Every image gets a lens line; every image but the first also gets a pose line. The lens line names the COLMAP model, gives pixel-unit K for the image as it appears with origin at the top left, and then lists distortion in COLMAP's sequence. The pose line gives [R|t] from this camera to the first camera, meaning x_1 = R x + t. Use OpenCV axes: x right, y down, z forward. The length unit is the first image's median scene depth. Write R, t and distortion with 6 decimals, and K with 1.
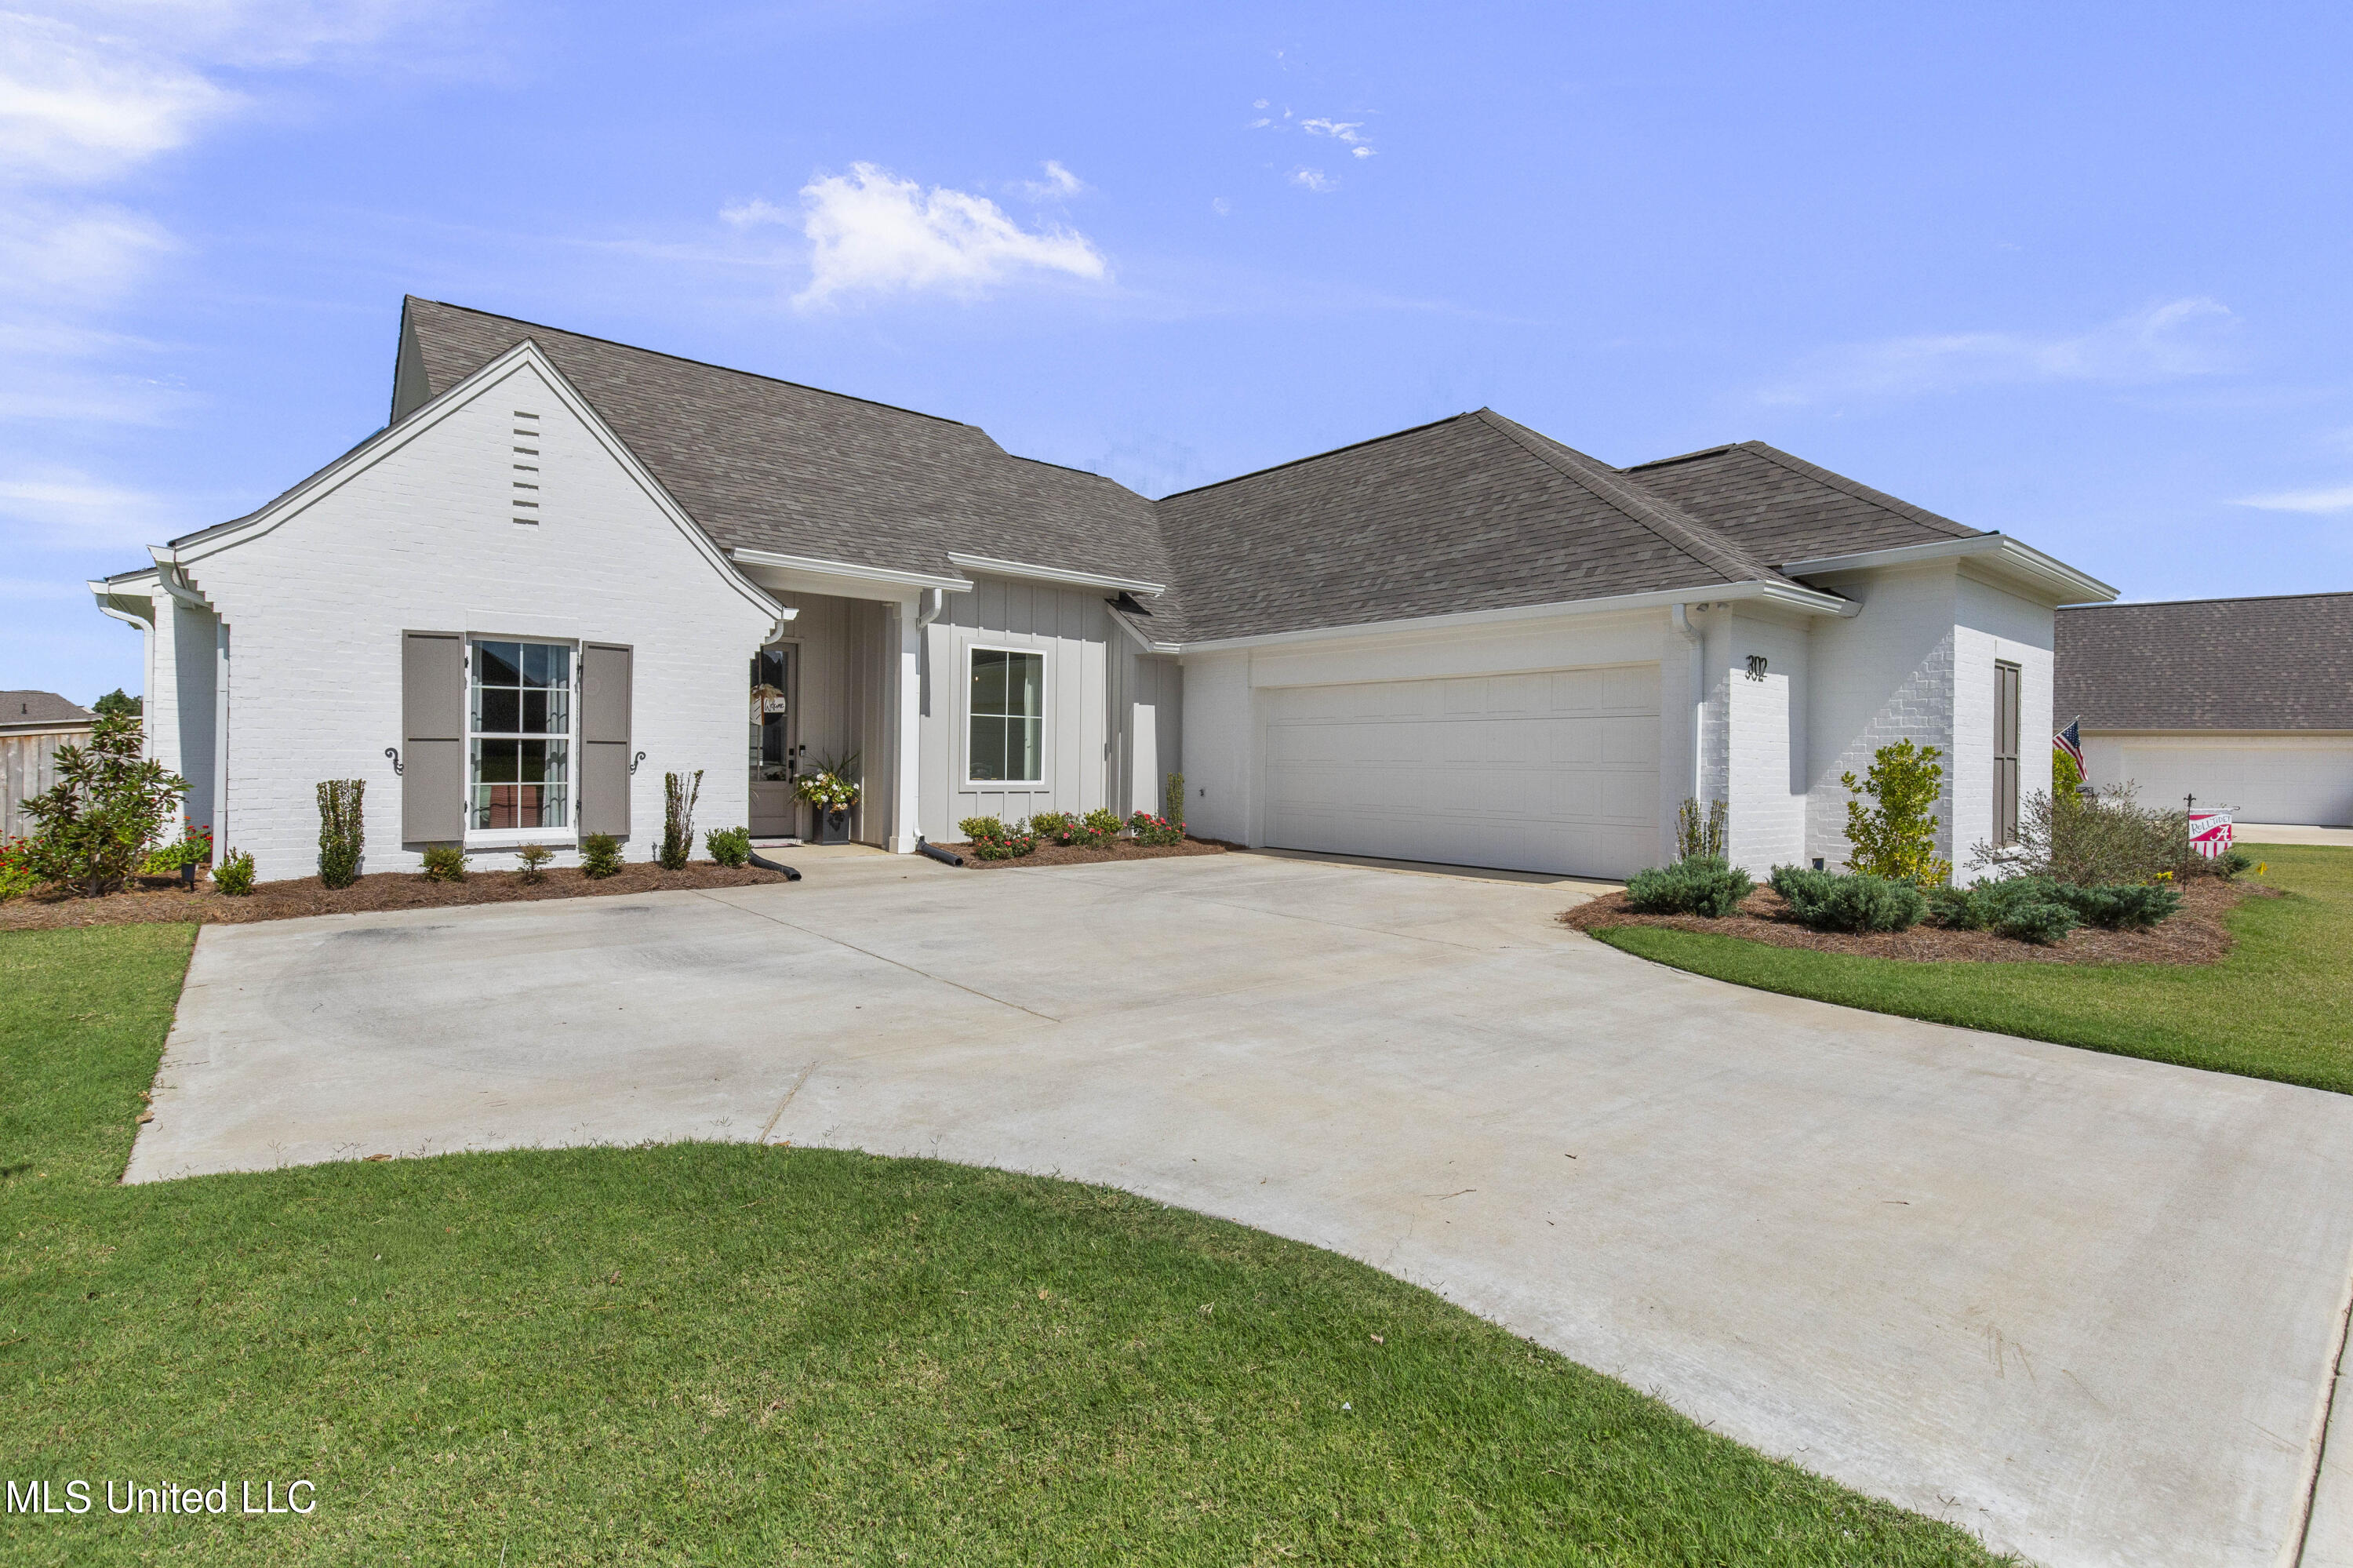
lens RADIAL K [[1069.8, 0, 1161.4], [0, 1069.8, 760.9], [0, 0, 1]] dist [0.002913, -0.000530]
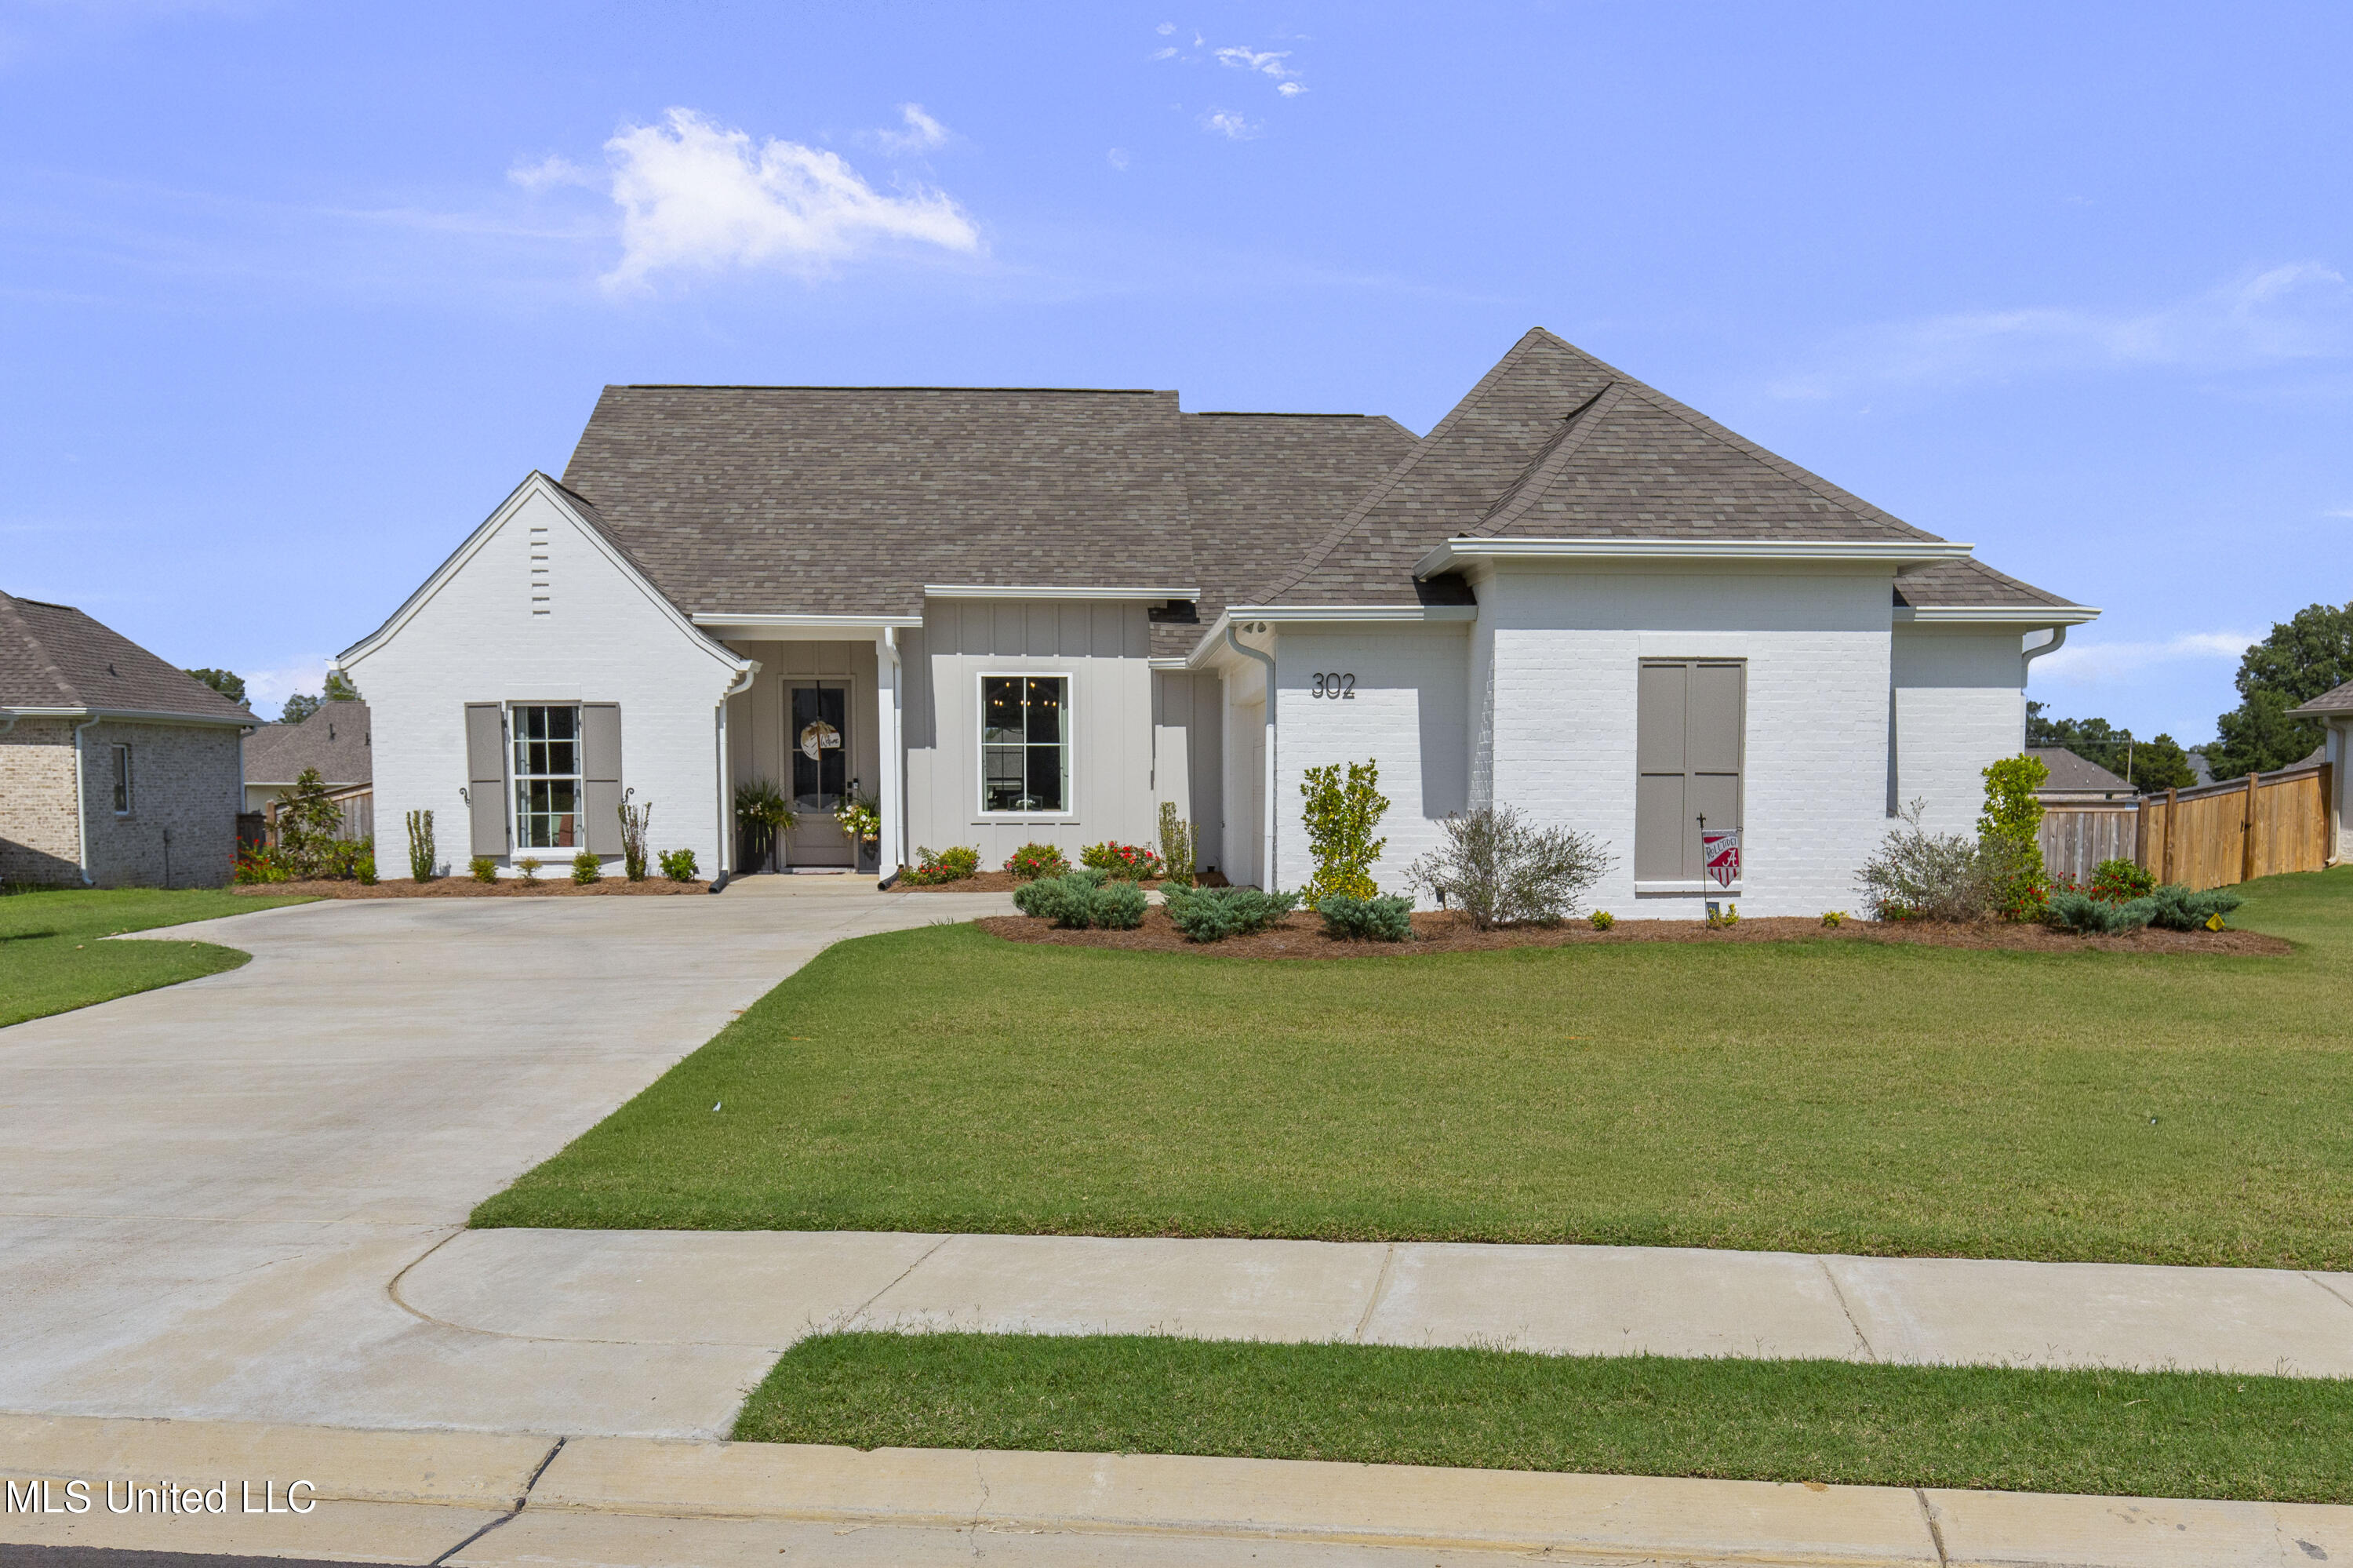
lens RADIAL K [[1915.1, 0, 1211.7], [0, 1915.1, 936.4], [0, 0, 1]] dist [-0.003136, 0.005109]
pose [[0.814808, 0.031988, -0.578848, 1.109535], [0.011336, 0.997407, 0.071074, 0.010784], [0.579620, -0.064473, 0.812332, -0.347772]]
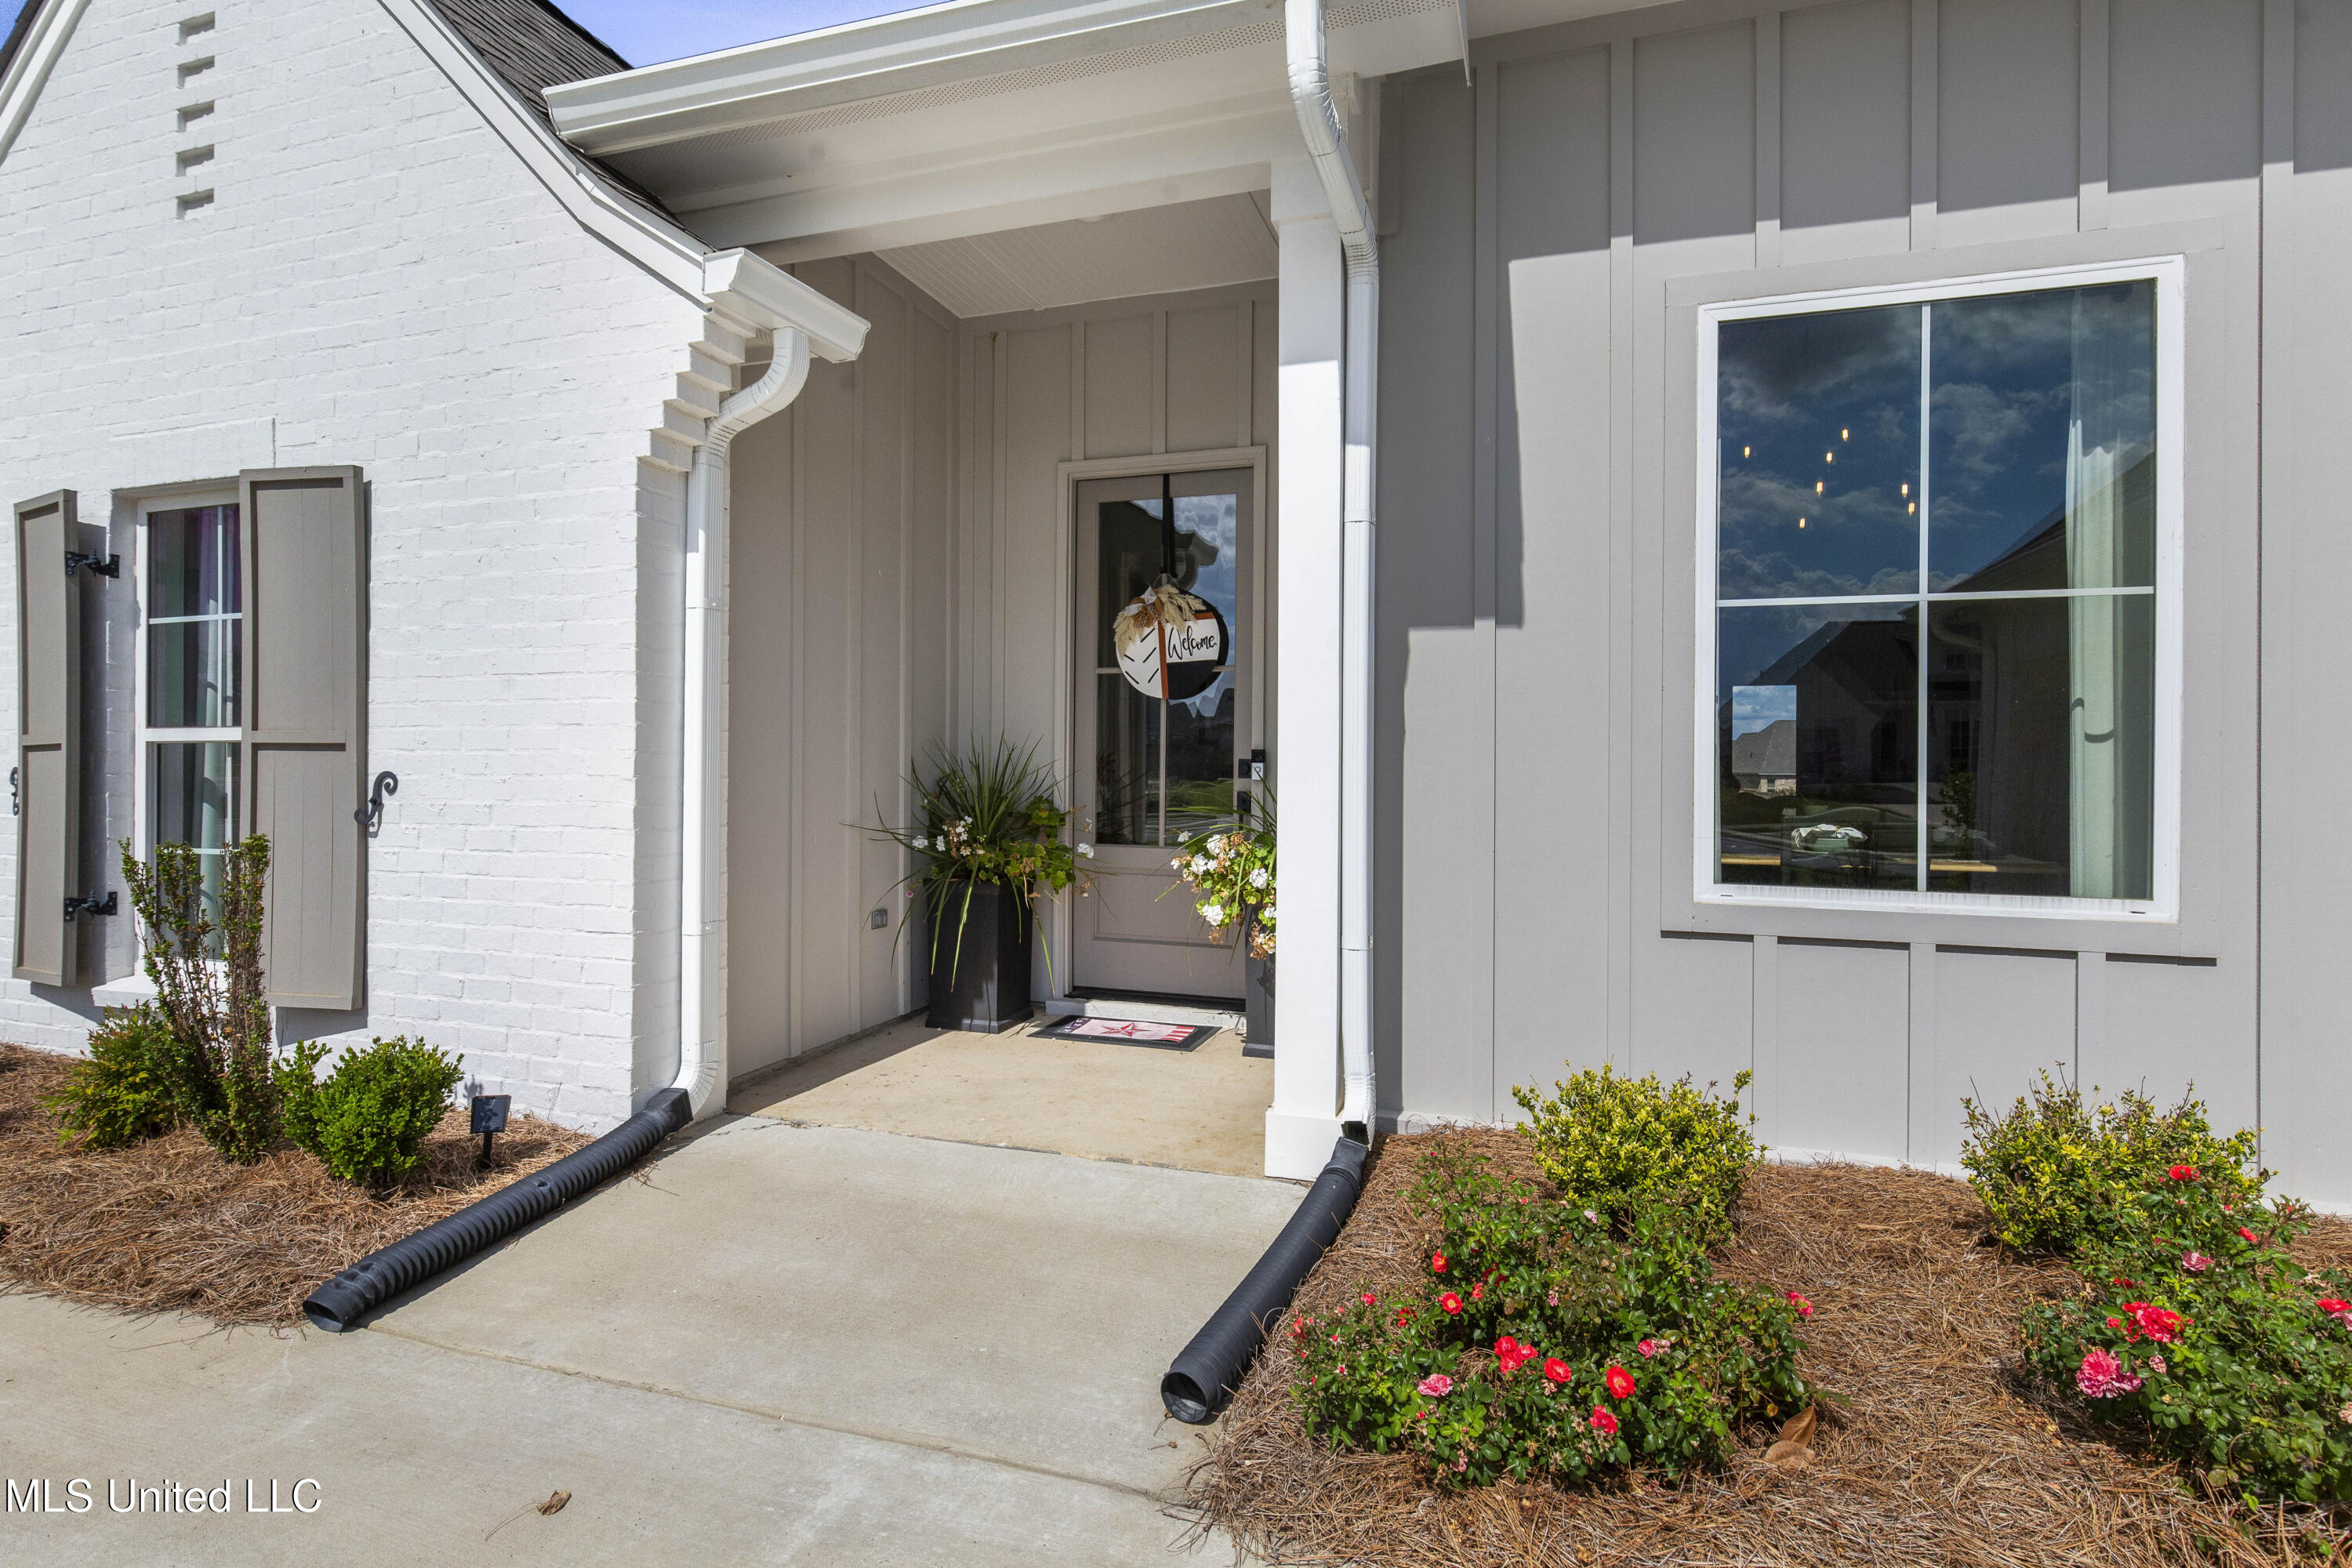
lens RADIAL K [[1175.0, 0, 1163.3], [0, 1175.0, 766.7], [0, 0, 1]] dist [-0.007048, -0.001472]
pose [[0.526233, -0.008087, -0.850302, -0.026724], [-0.001273, 0.999946, -0.010298, -0.005392], [0.850340, 0.006501, 0.526194, 0.830179]]
